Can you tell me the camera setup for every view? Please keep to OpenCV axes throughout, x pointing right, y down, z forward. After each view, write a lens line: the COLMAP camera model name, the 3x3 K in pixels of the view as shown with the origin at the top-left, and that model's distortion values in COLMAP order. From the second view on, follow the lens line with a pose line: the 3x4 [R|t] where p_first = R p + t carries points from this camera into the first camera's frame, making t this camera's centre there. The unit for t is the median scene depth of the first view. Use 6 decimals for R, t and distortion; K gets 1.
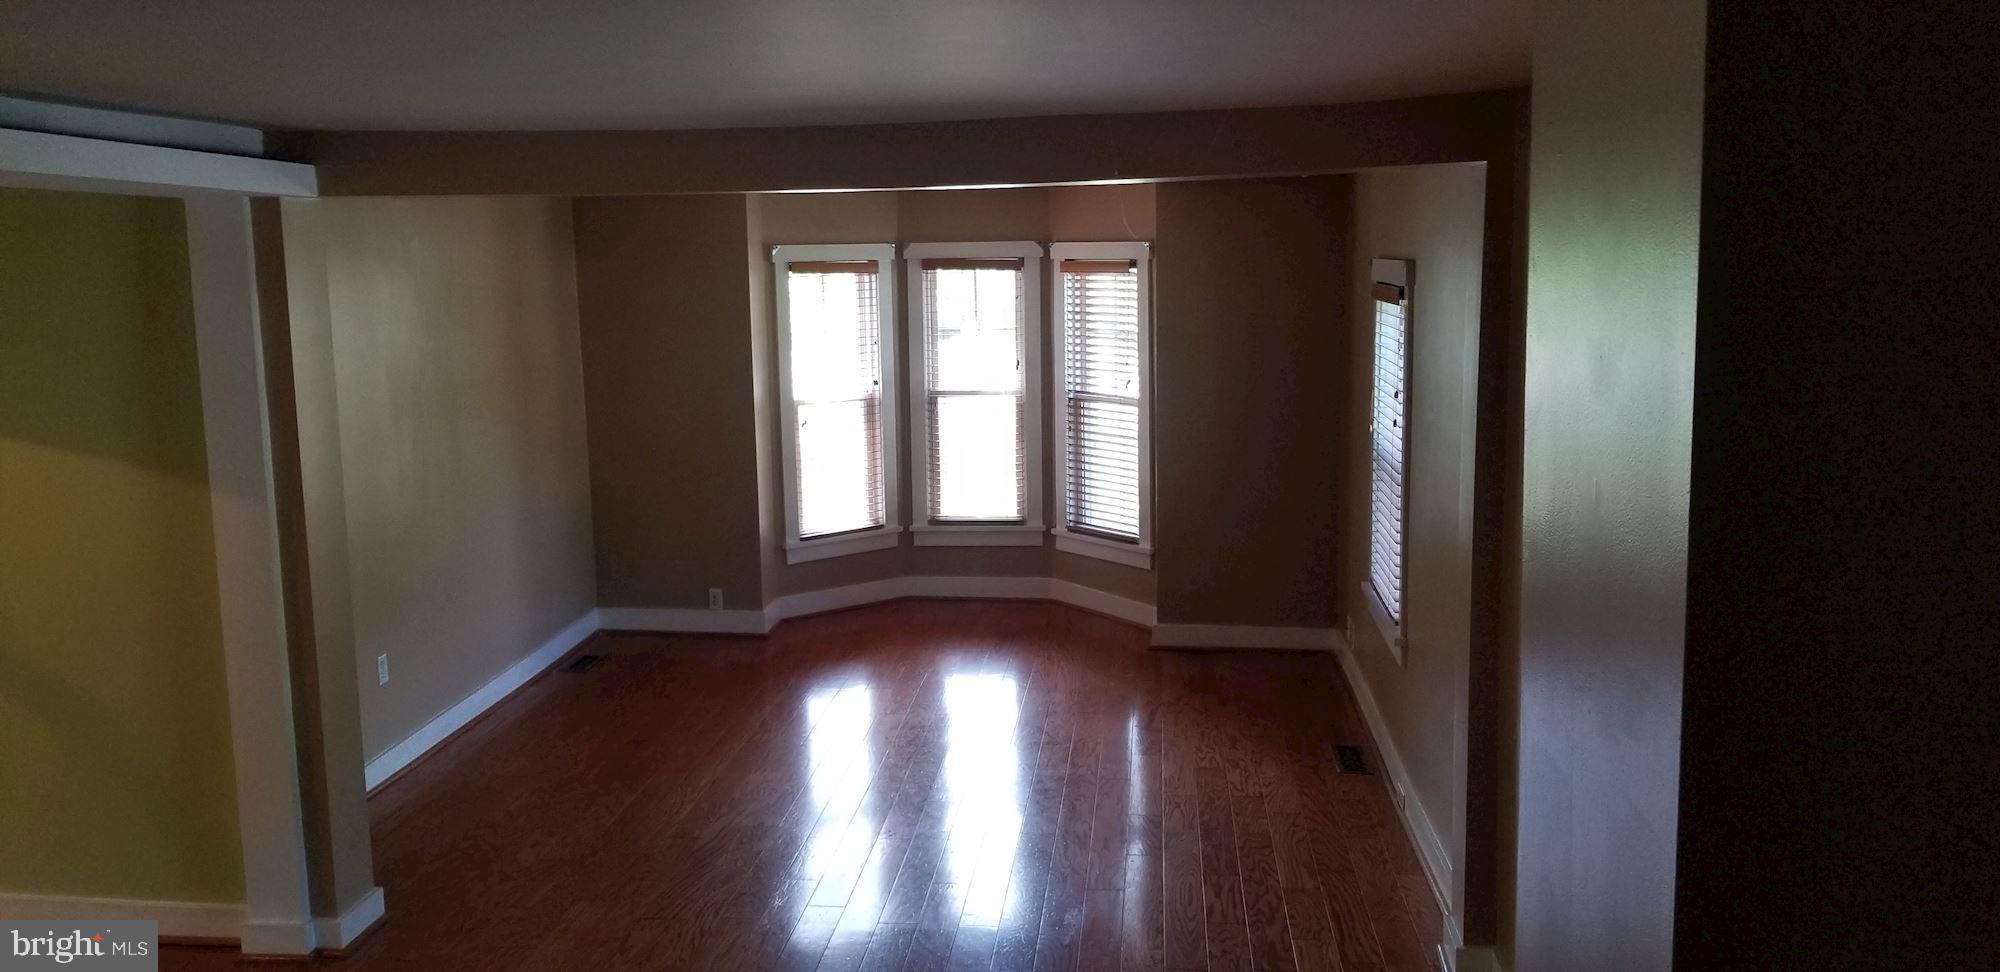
lens RADIAL K [[1569.8, 0, 1000.0], [0, 1569.8, 486.0], [0, 0, 1]] dist [0.092562, -0.161971]
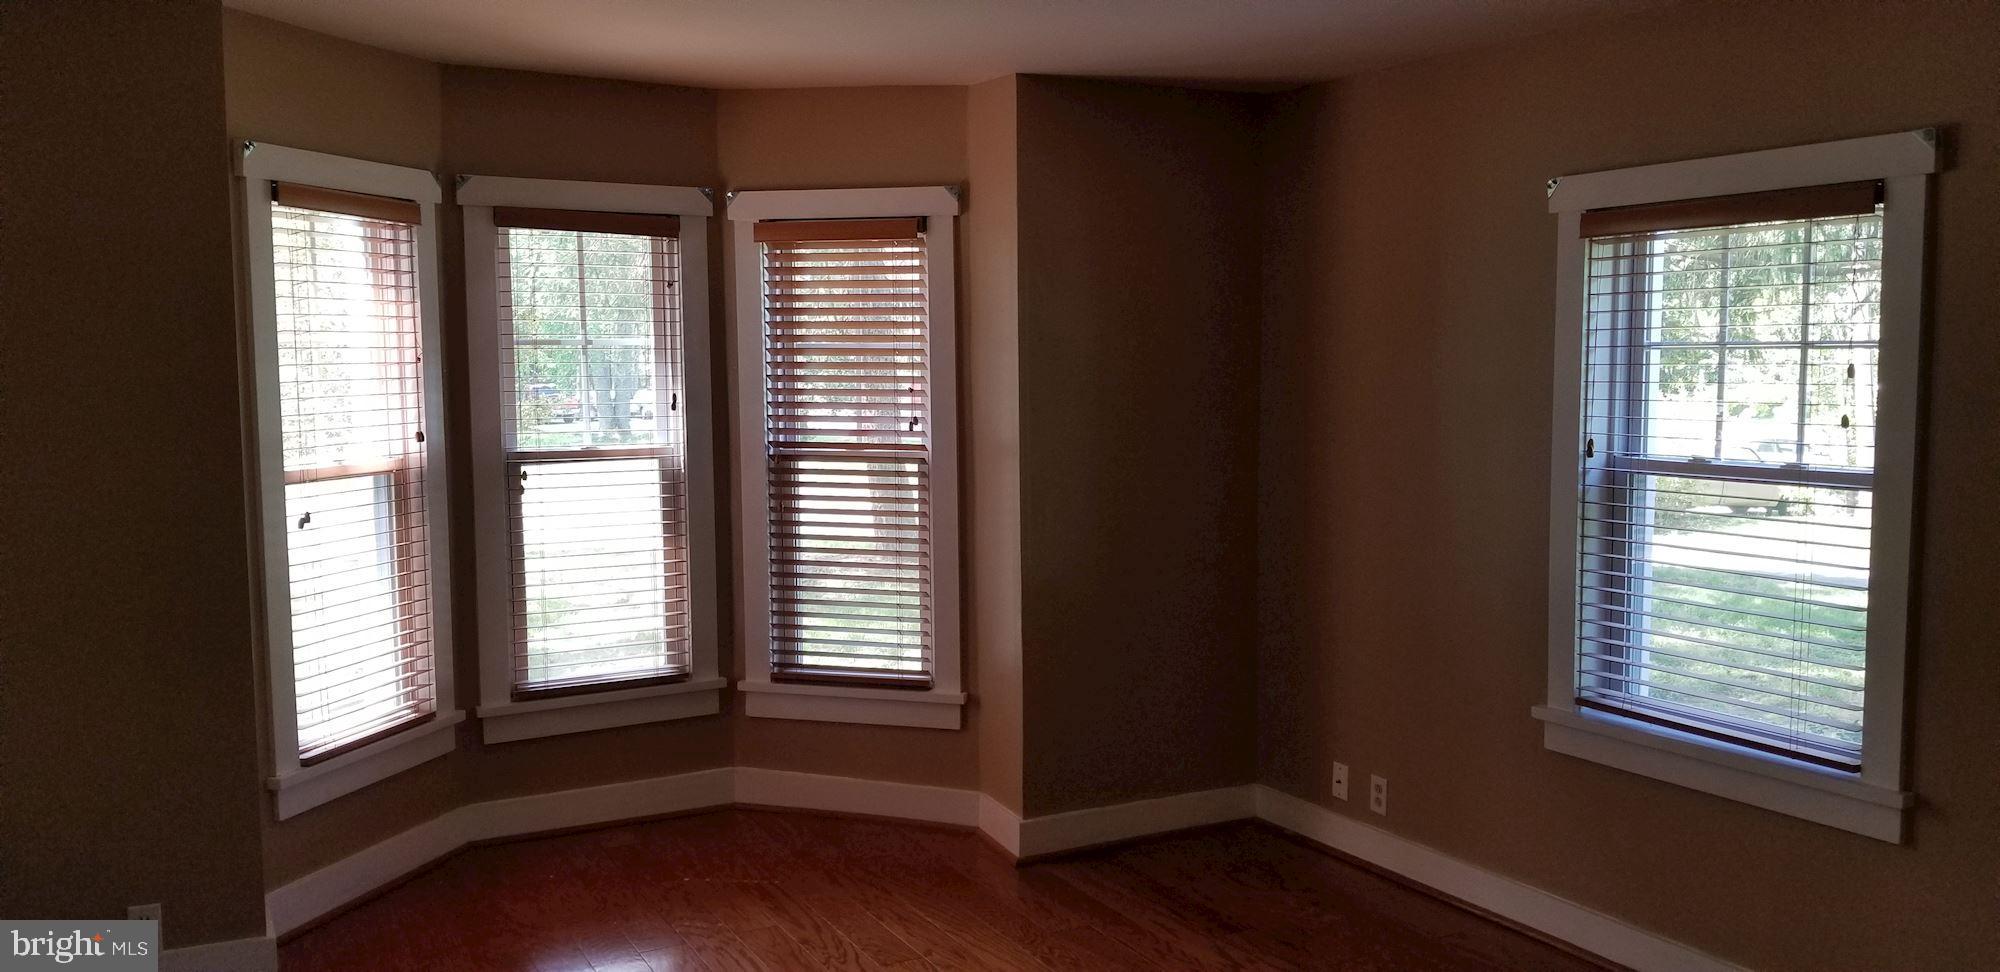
lens RADIAL K [[1569.8, 0, 1000.0], [0, 1569.8, 486.0], [0, 0, 1]] dist [0.092562, -0.161971]
pose [[0.809960, -0.041436, 0.585019, -0.229071], [0.083809, 0.995441, -0.045529, -0.010374], [-0.580466, 0.085906, 0.809740, 0.469642]]
